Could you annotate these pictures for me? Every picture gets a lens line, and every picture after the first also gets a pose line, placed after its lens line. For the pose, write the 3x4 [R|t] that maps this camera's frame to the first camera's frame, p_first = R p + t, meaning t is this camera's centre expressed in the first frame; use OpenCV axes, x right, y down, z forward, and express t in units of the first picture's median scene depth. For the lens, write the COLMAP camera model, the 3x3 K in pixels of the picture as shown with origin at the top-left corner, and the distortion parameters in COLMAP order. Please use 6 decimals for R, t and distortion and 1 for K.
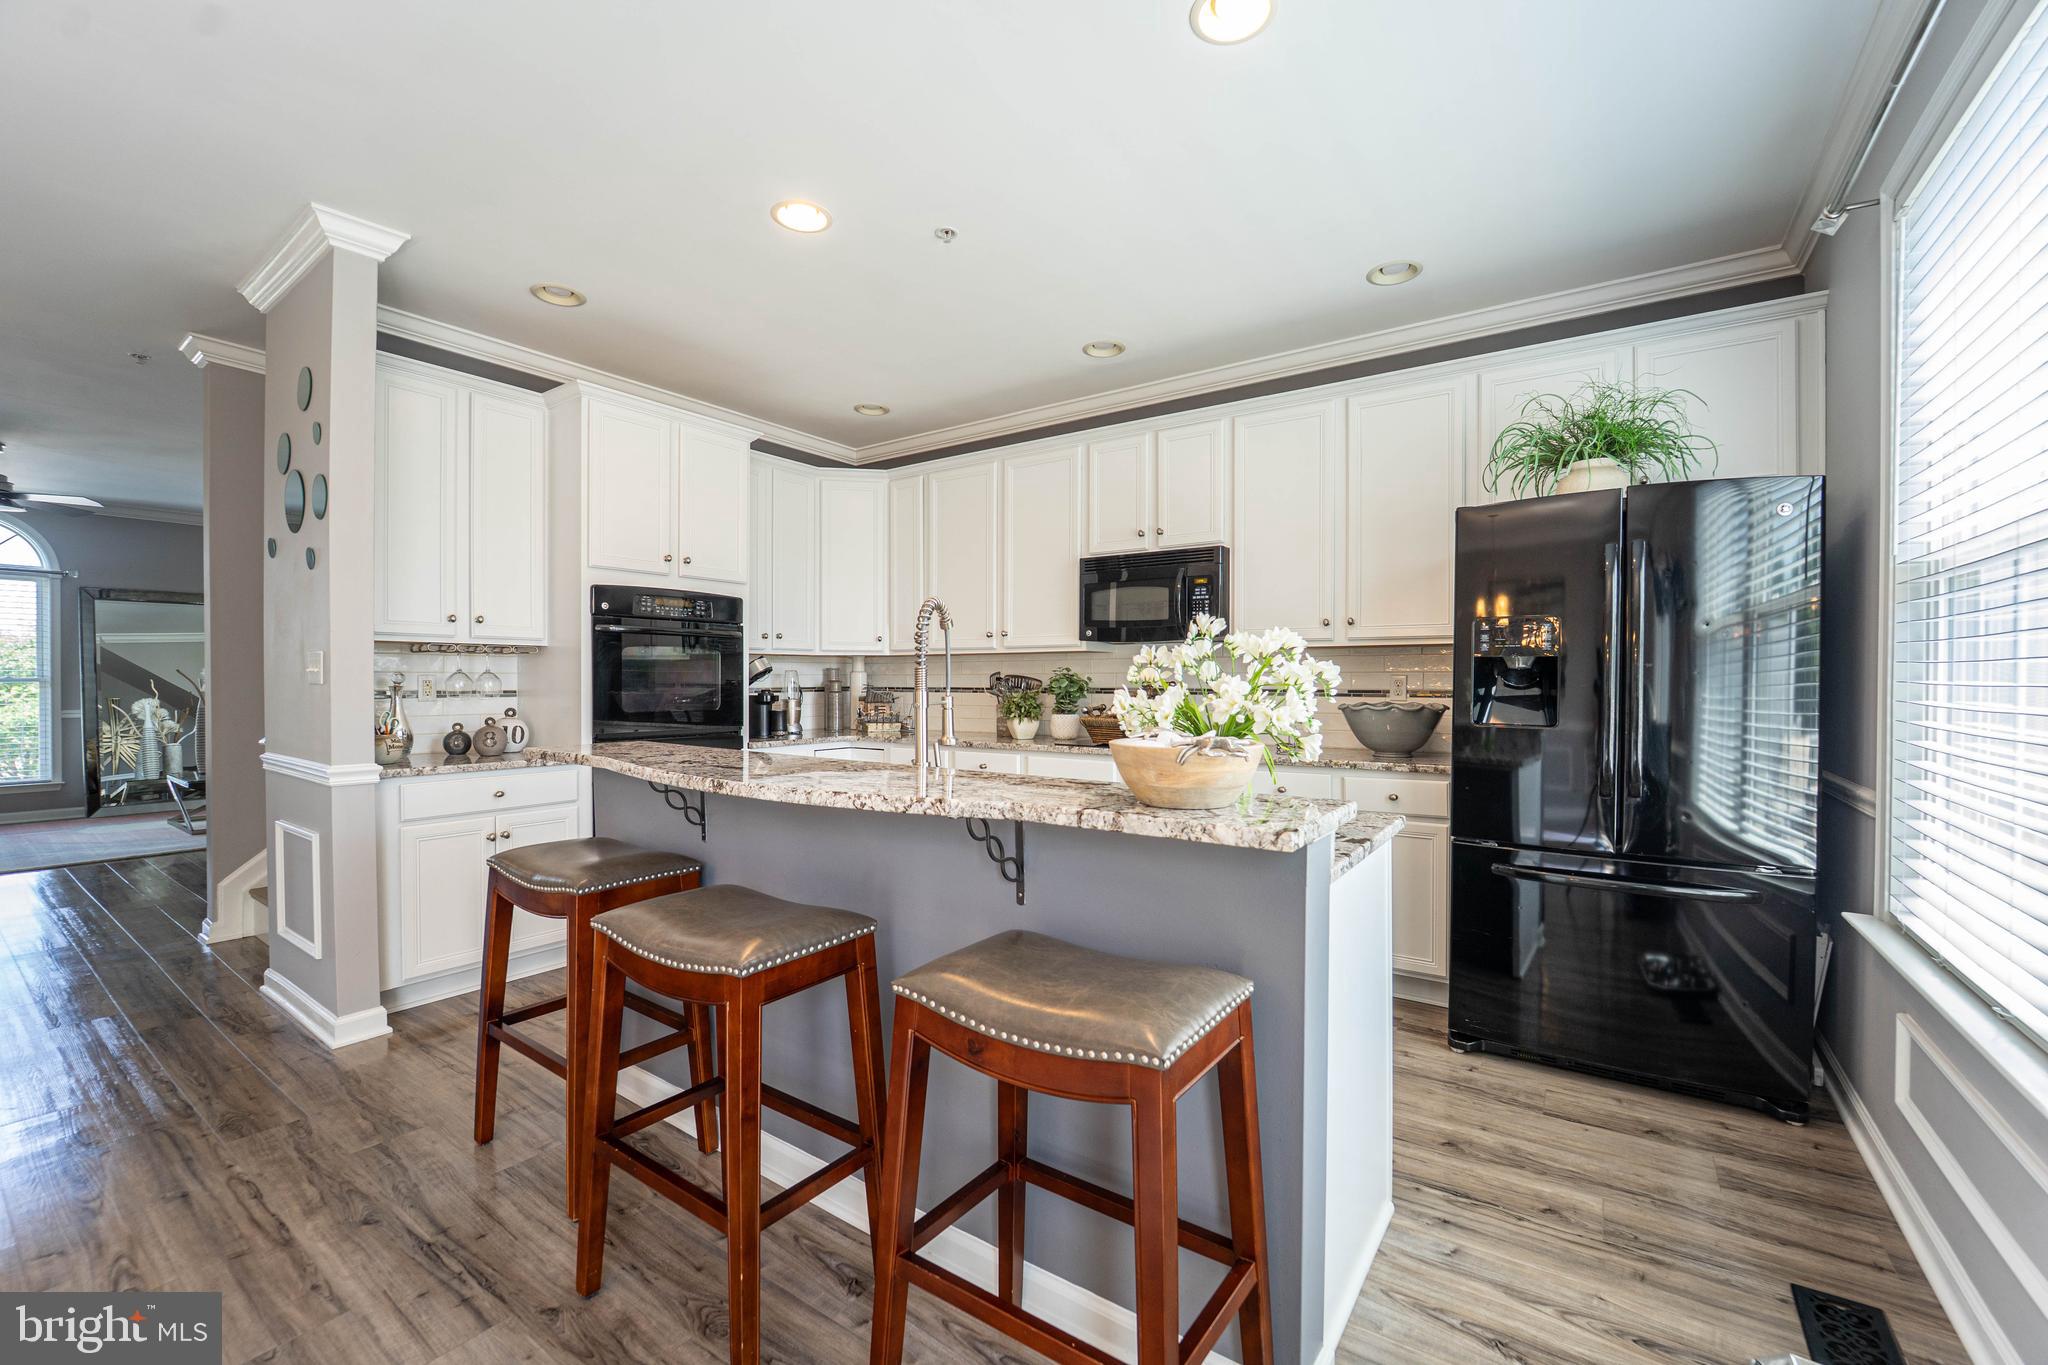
lens RADIAL K [[825.3, 0, 1052.4], [0, 825.3, 678.8], [0, 0, 1]] dist [-0.030383, 0.000020]
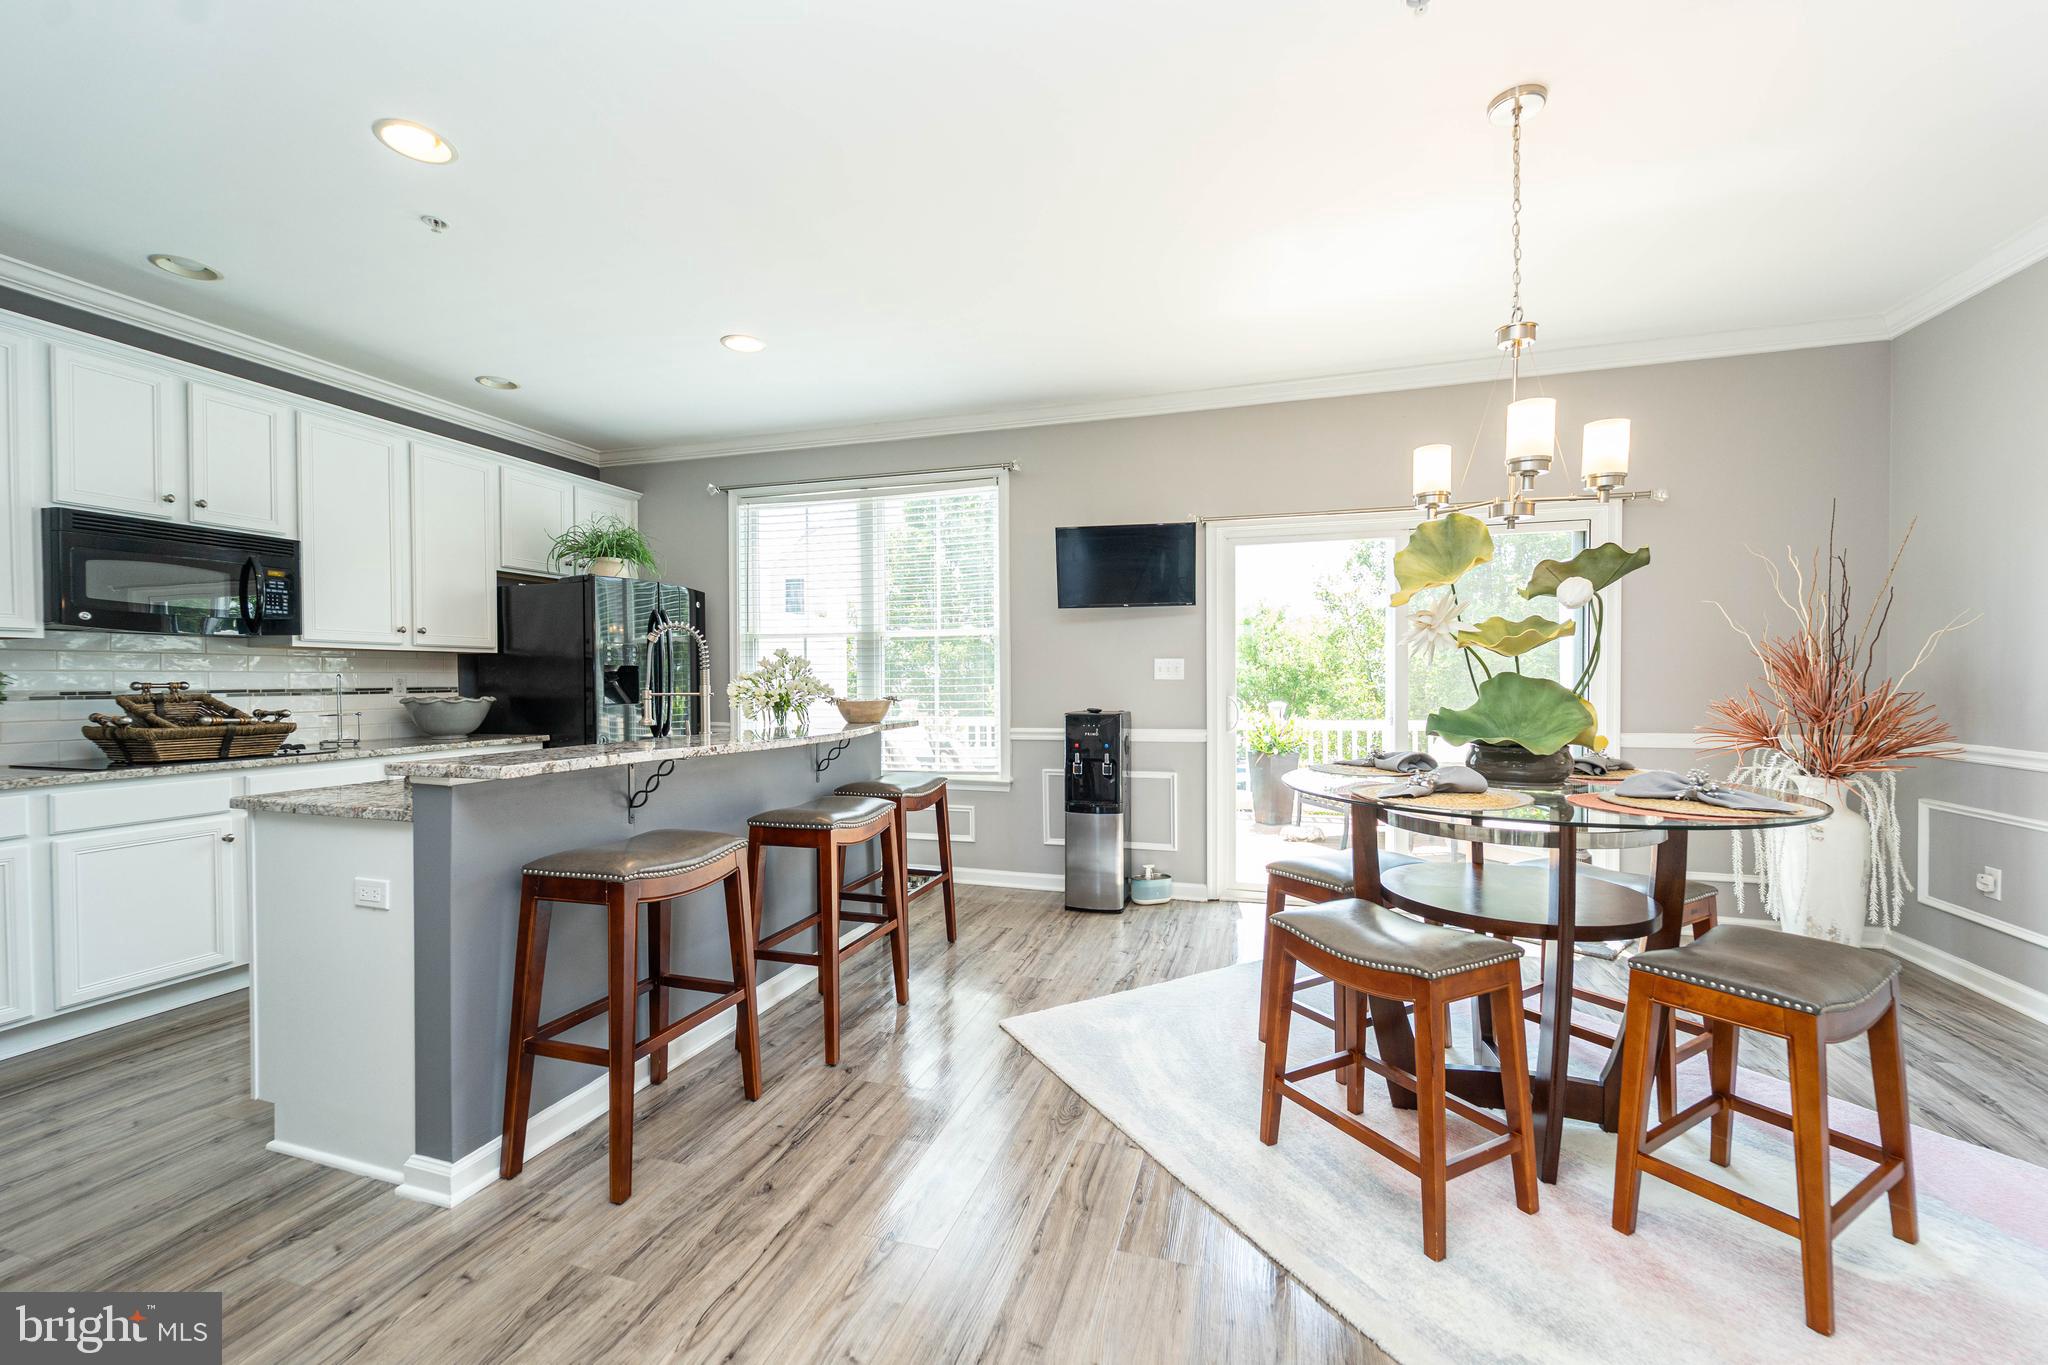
lens RADIAL K [[818.7, 0, 1030.2], [0, 818.7, 690.3], [0, 0, 1]] dist [-0.000151, -0.000282]
pose [[-0.282629, -0.015944, 0.959097, -1.088080], [0.001833, 0.999851, 0.017161, -0.001037], [-0.959228, 0.006609, -0.282558, 0.507182]]
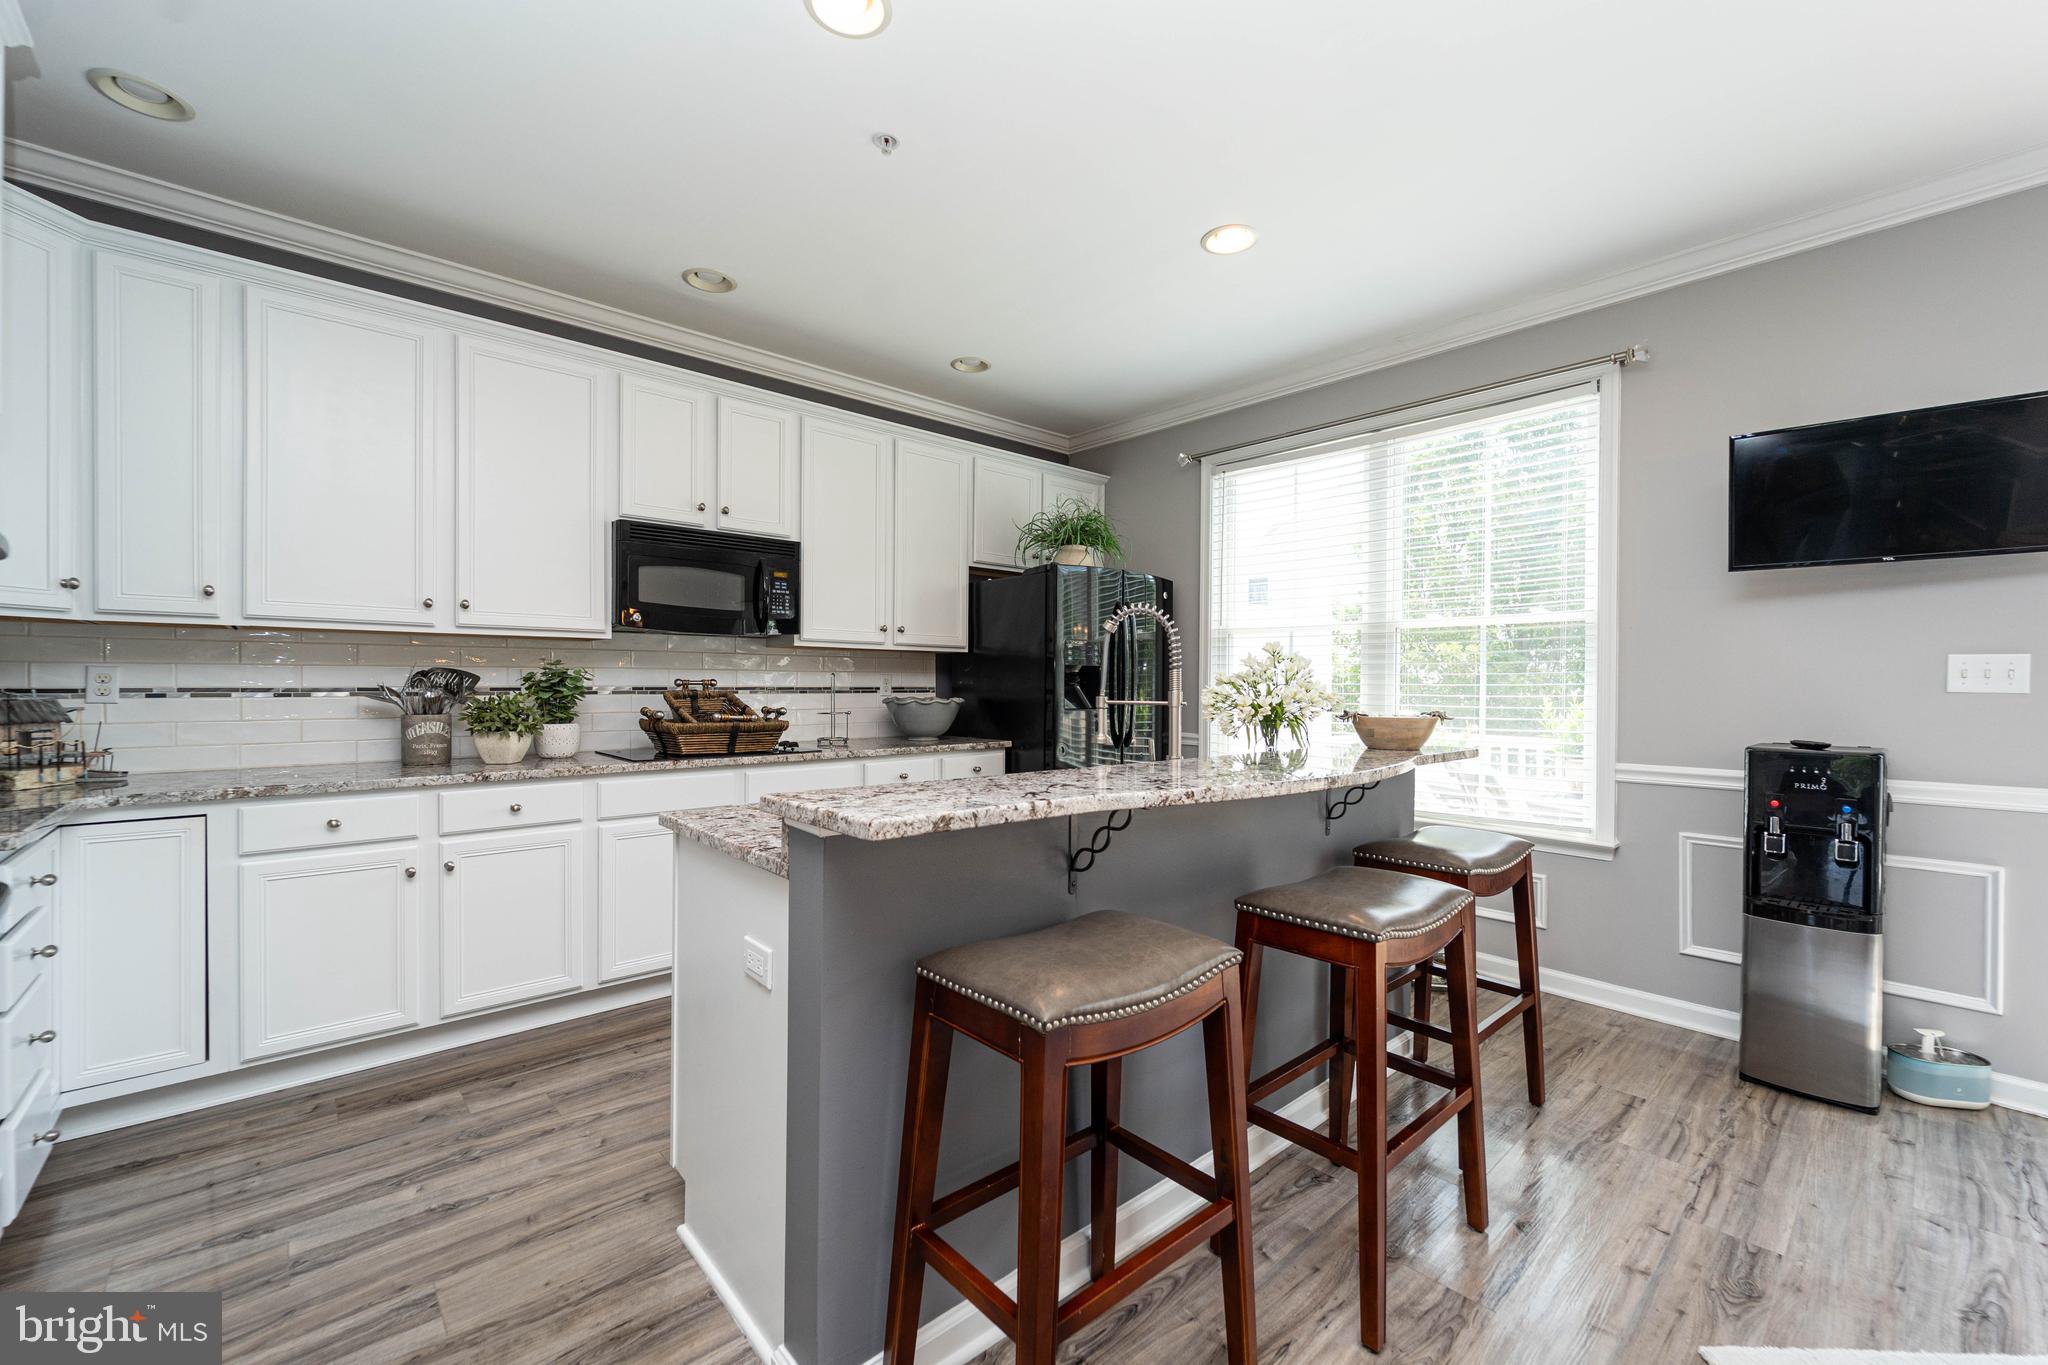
lens RADIAL K [[828.6, 0, 1032.9], [0, 828.6, 688.8], [0, 0, 1]] dist [0.002775, -0.000048]
pose [[0.249625, -0.010399, 0.968287, -0.777909], [-0.008547, 0.999880, 0.012942, -0.001202], [-0.968305, -0.011506, 0.249506, 0.542058]]
